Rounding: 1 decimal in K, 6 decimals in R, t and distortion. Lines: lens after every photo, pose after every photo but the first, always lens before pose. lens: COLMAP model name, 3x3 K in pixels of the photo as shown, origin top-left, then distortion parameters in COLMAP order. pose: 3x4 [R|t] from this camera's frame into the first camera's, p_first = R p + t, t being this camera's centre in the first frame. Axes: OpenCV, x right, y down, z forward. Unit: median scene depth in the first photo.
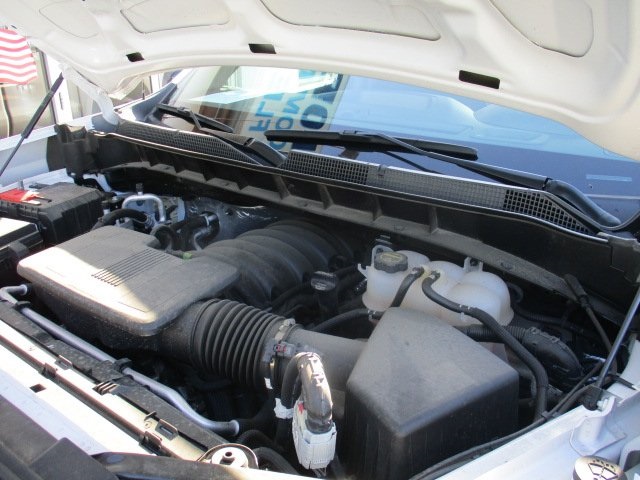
lens RADIAL K [[550.0, 0, 320.0], [0, 550.0, 240.0], [0, 0, 1]] dist [-0.031919, 0.012417]
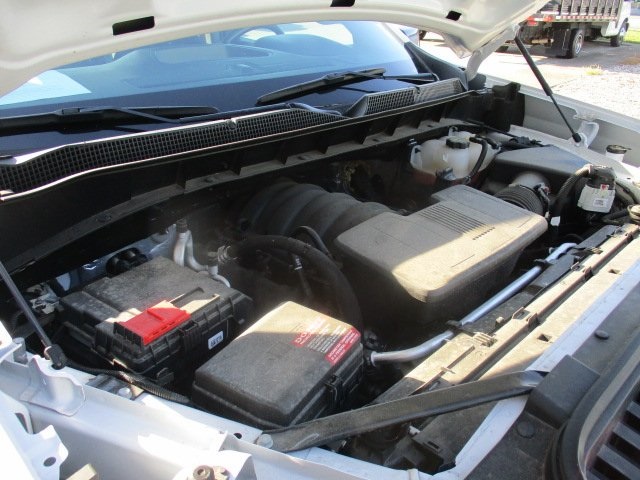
lens RADIAL K [[550.0, 0, 320.0], [0, 550.0, 240.0], [0, 0, 1]] dist [-0.031919, 0.012417]
pose [[0.137804, -0.429205, 0.892632, -1.131625], [0.344567, 0.865711, 0.363067, -0.331135], [-0.928592, 0.257539, 0.267189, 0.832044]]
